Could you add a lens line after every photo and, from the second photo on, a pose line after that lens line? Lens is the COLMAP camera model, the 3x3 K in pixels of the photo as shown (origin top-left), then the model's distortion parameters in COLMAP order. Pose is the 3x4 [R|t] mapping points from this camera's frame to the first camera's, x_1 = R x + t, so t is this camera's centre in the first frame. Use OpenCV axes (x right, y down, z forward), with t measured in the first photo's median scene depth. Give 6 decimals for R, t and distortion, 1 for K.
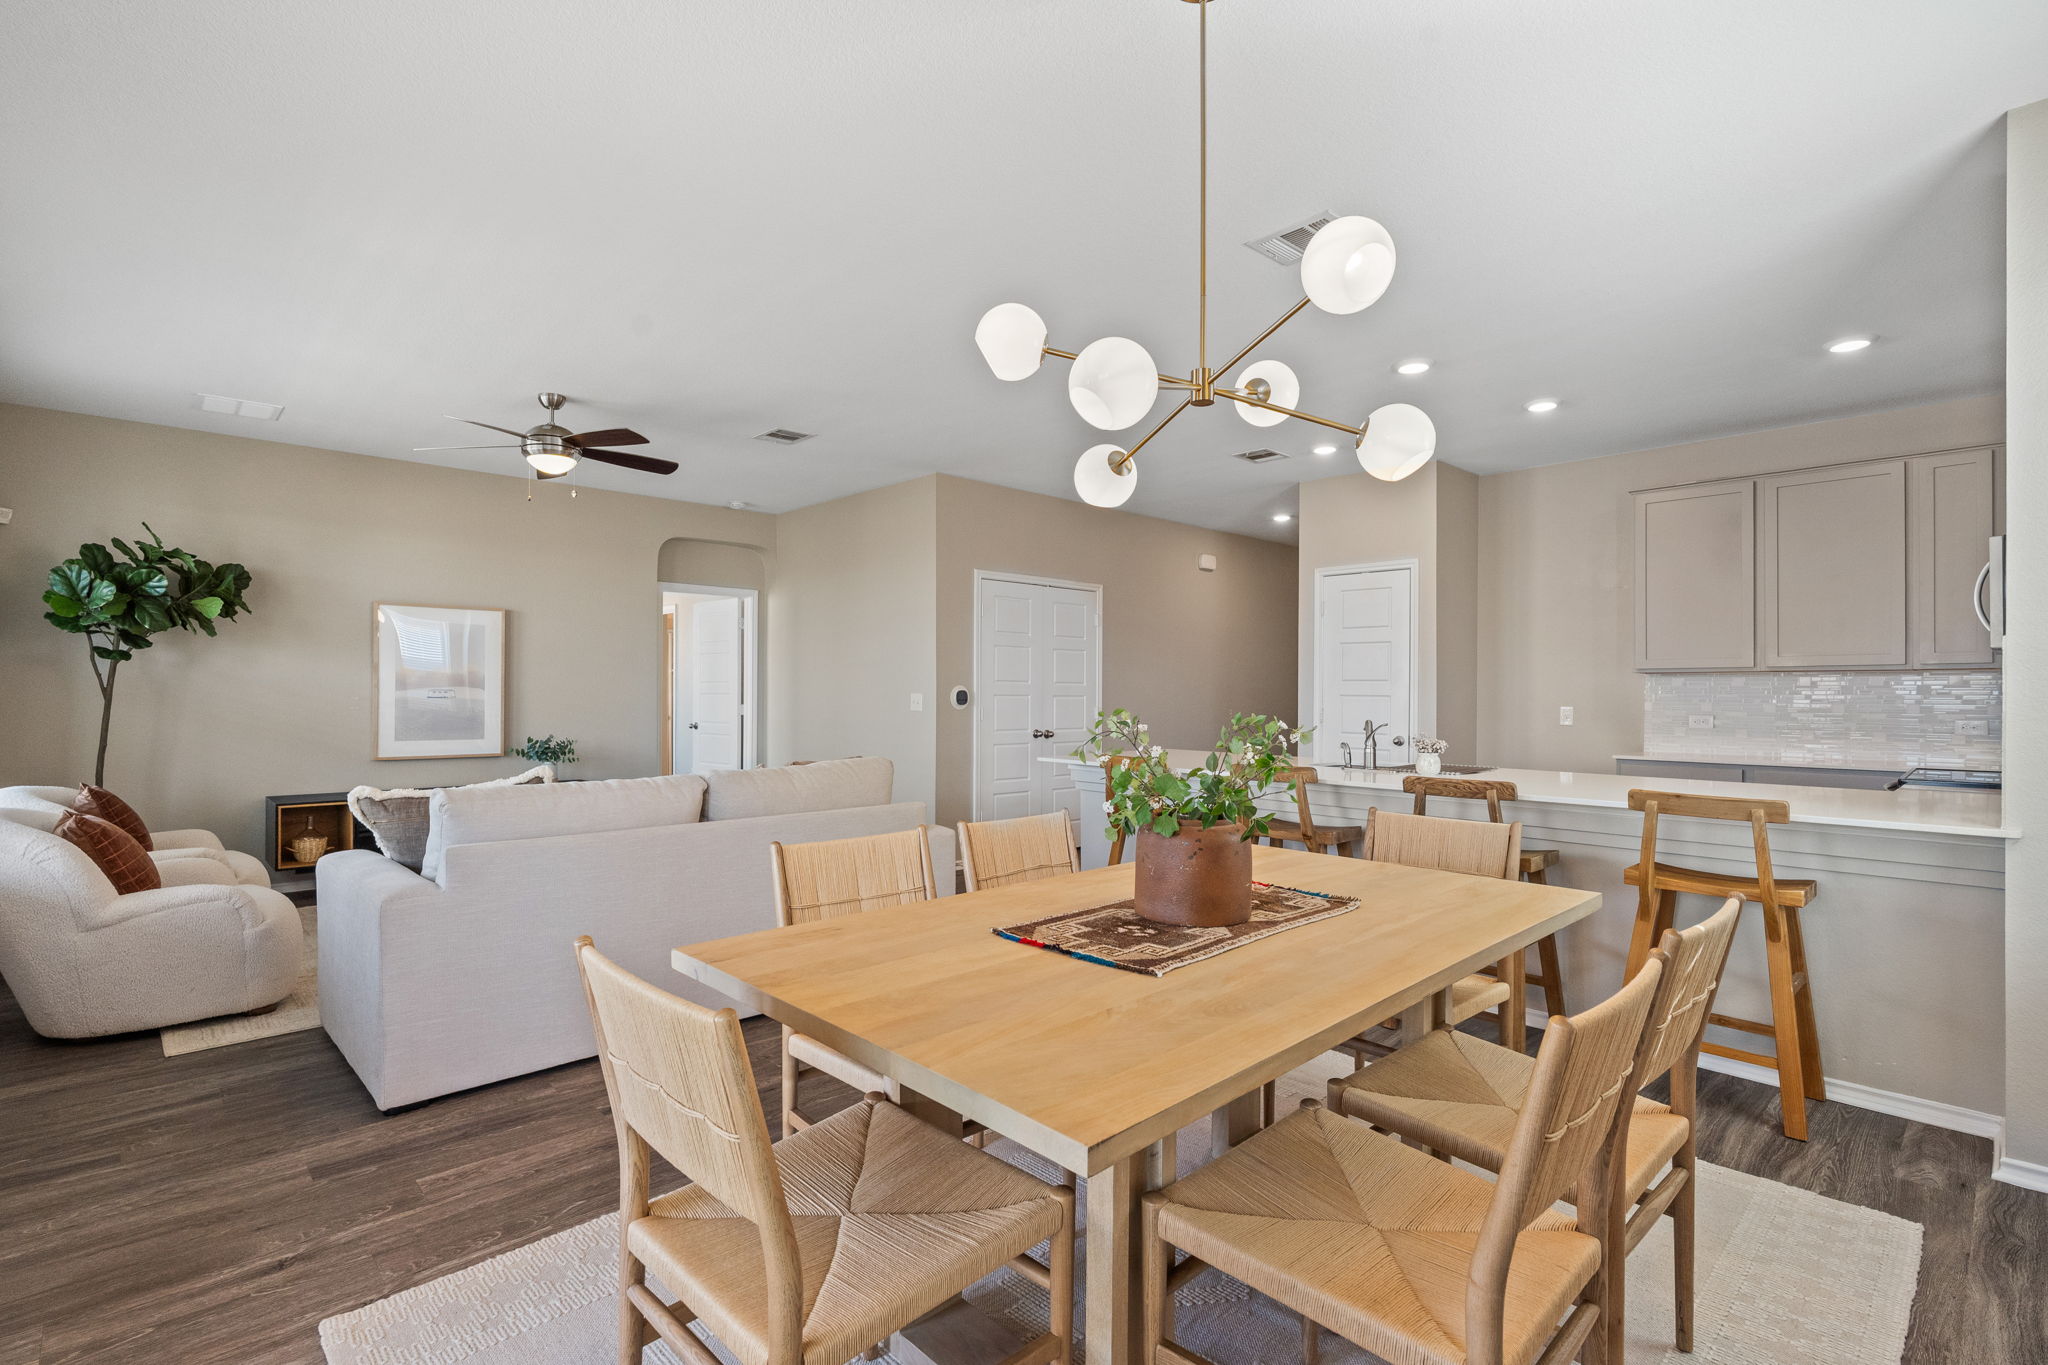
lens RADIAL K [[935.0, 0, 1023.3], [0, 935.0, 686.1], [0, 0, 1]] dist [0.000171, 0.000200]
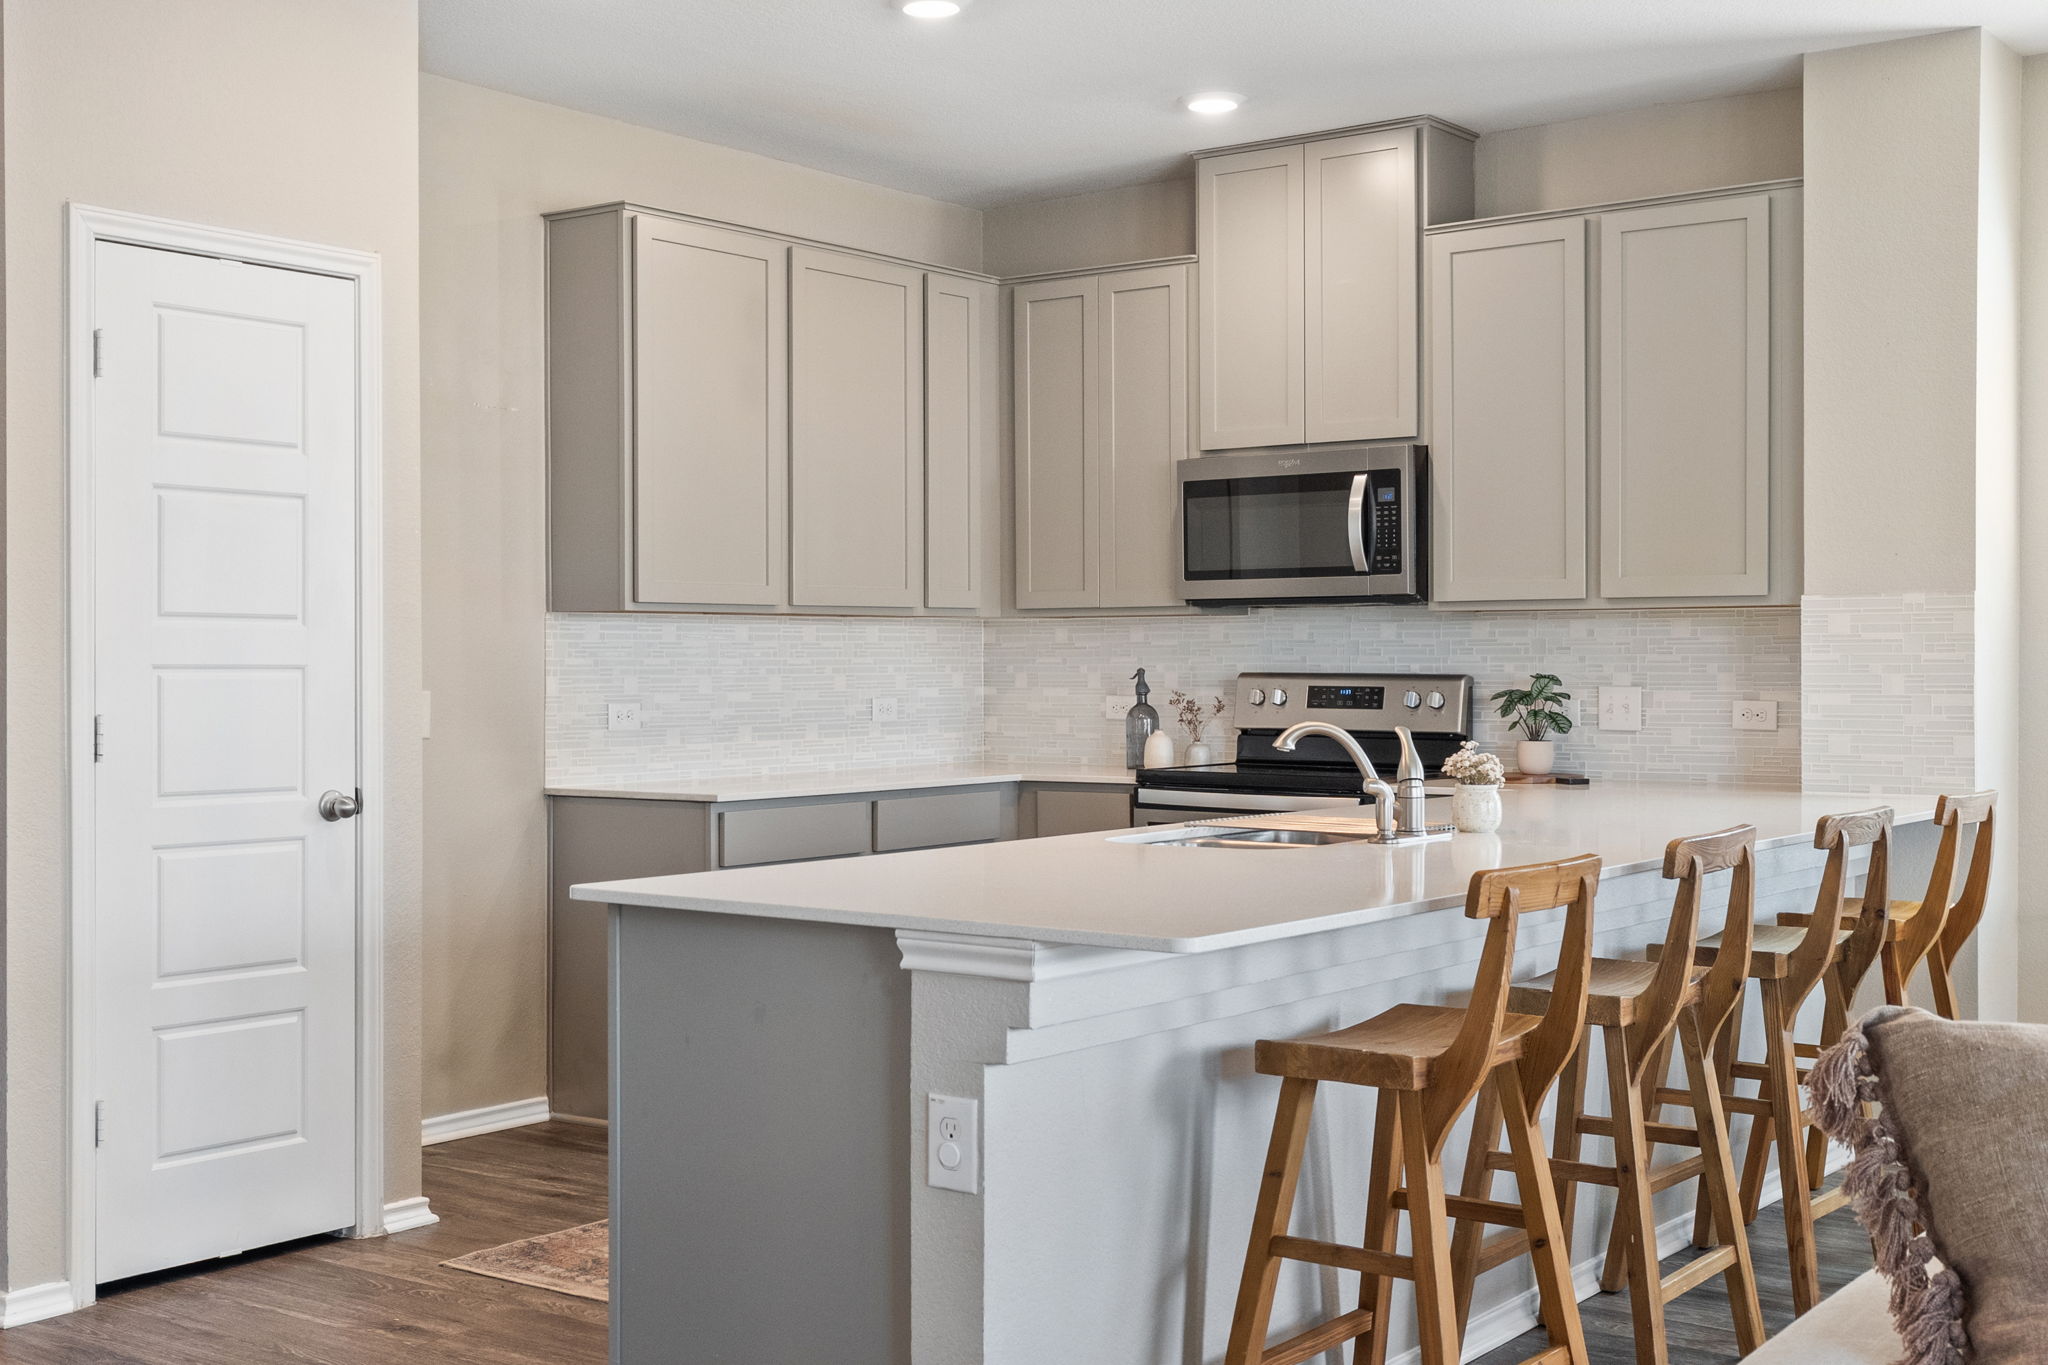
lens RADIAL K [[2415.2, 0, 1019.8], [0, 2415.2, 678.1], [0, 0, 1]] dist [-0.003088, 0.000000]
pose [[-0.156269, -0.010863, 0.987655, -0.521628], [-0.005035, 0.999935, 0.010201, 0.005597], [-0.987702, -0.003378, -0.156314, 1.007313]]
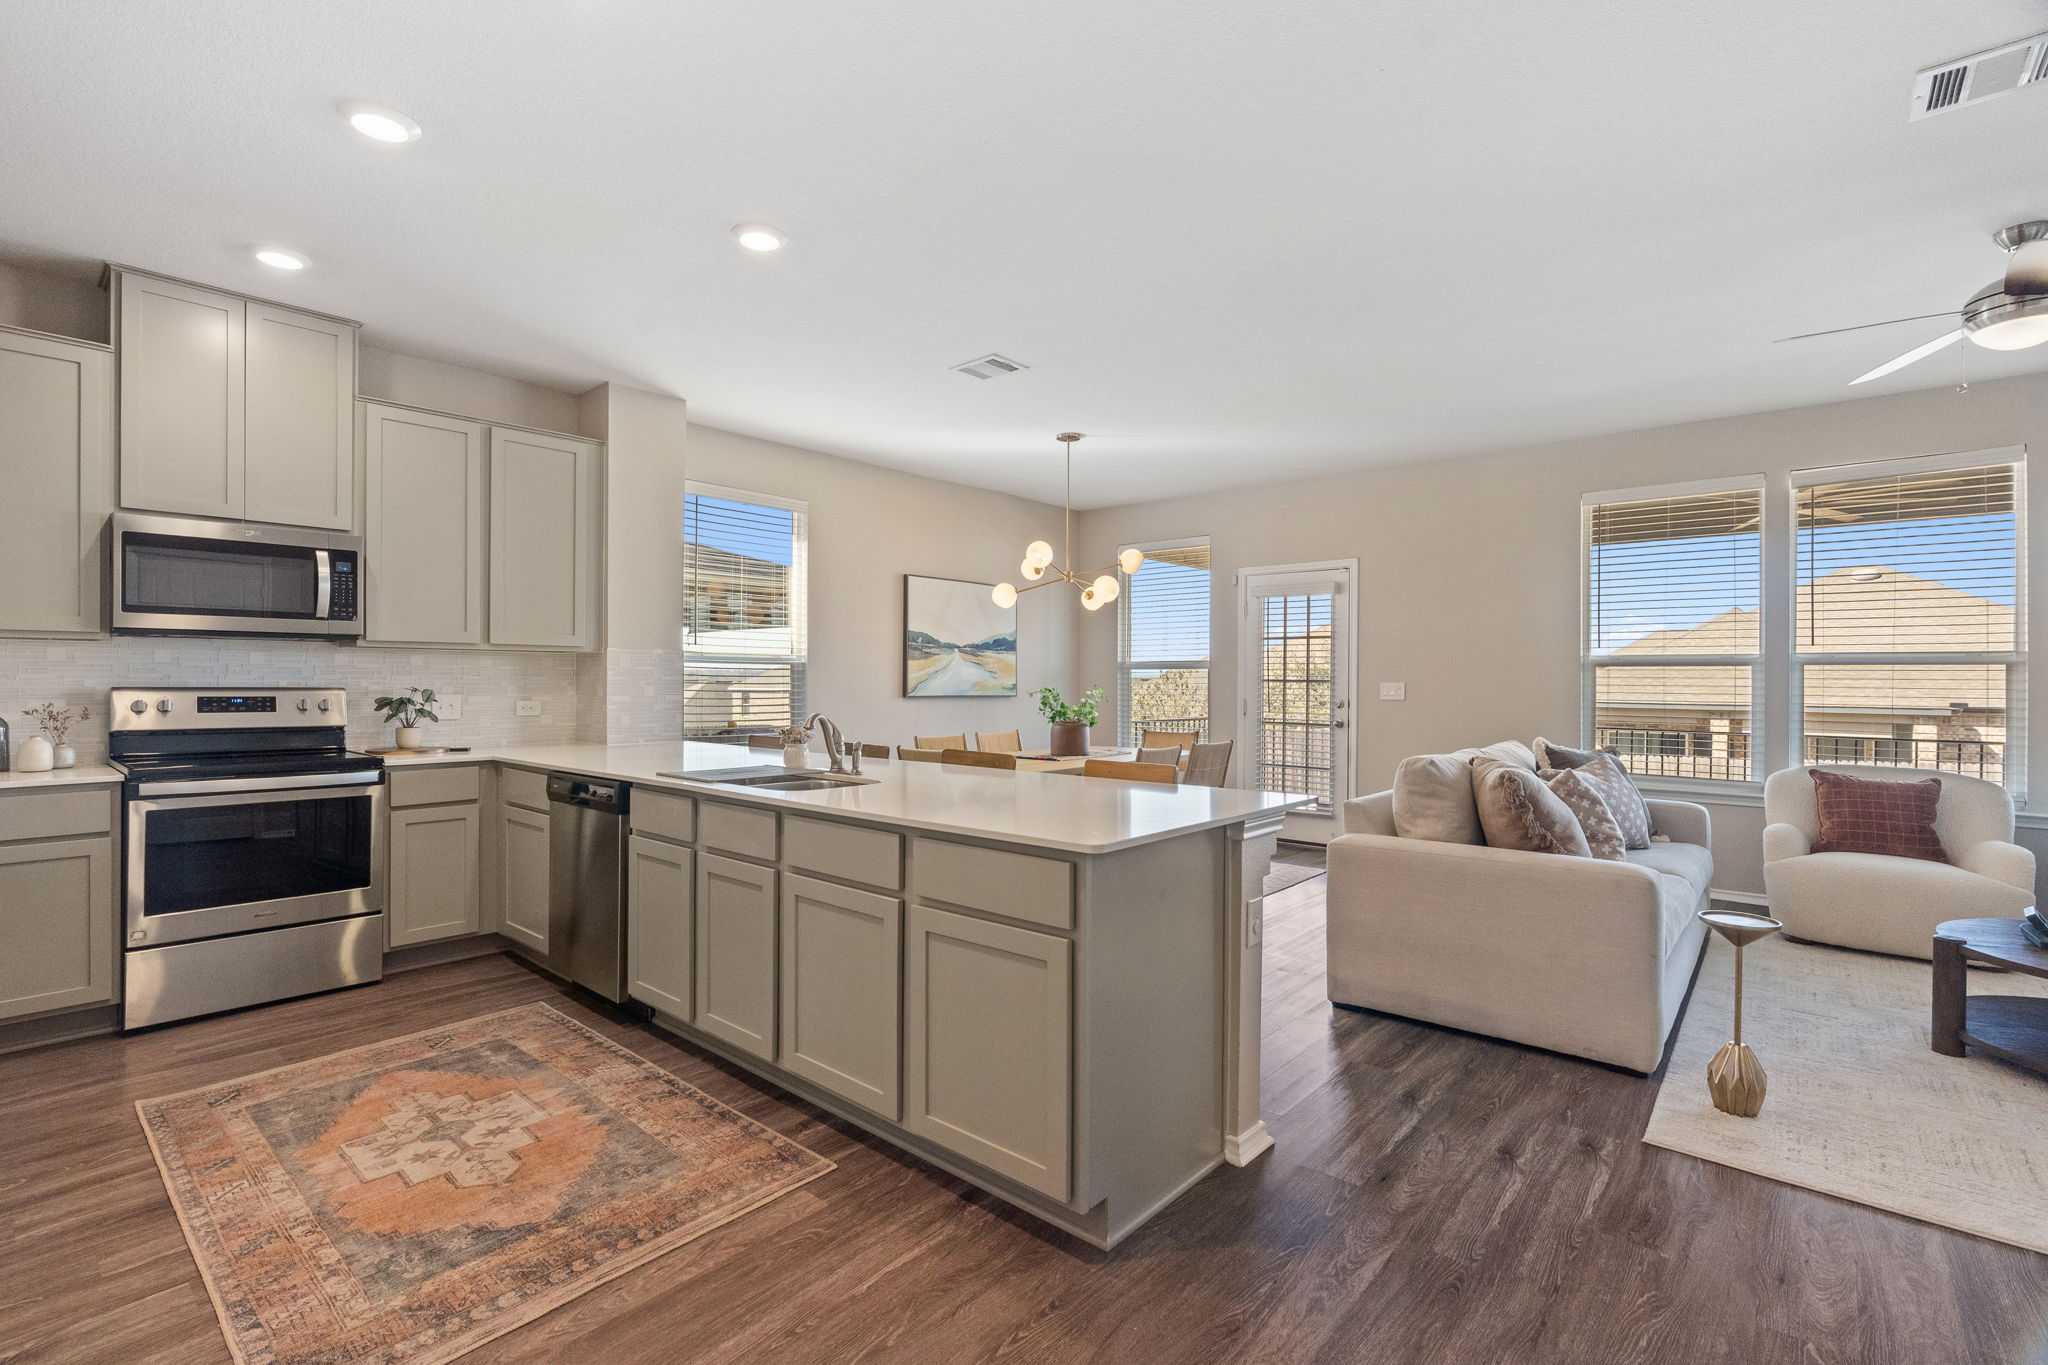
lens RADIAL K [[935.0, 0, 1017.4], [0, 935.0, 677.0], [0, 0, 1]] dist [0.000171, 0.000200]
pose [[-0.995595, -0.014820, -0.092583, 0.222958], [-0.014402, 0.999883, -0.005179, 0.003063], [0.092649, -0.003823, -0.995691, 1.383326]]
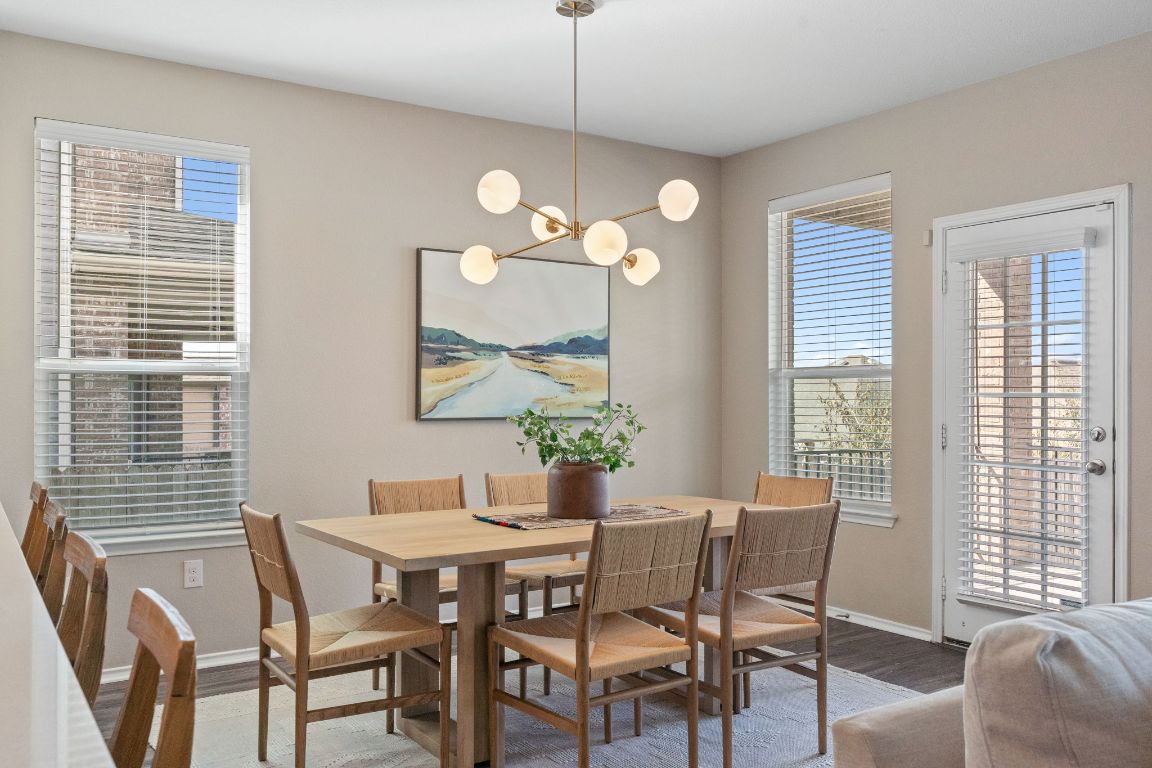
lens RADIAL K [[956.6, 0, 572.6], [0, 956.6, 377.7], [0, 0, 1]] dist [0.016487, 0.006989]
pose [[-0.982549, -0.006487, 0.185893, -0.058061], [-0.009335, 0.999852, -0.014449, -0.003019], [-0.185772, -0.015932, -0.982464, 0.998380]]
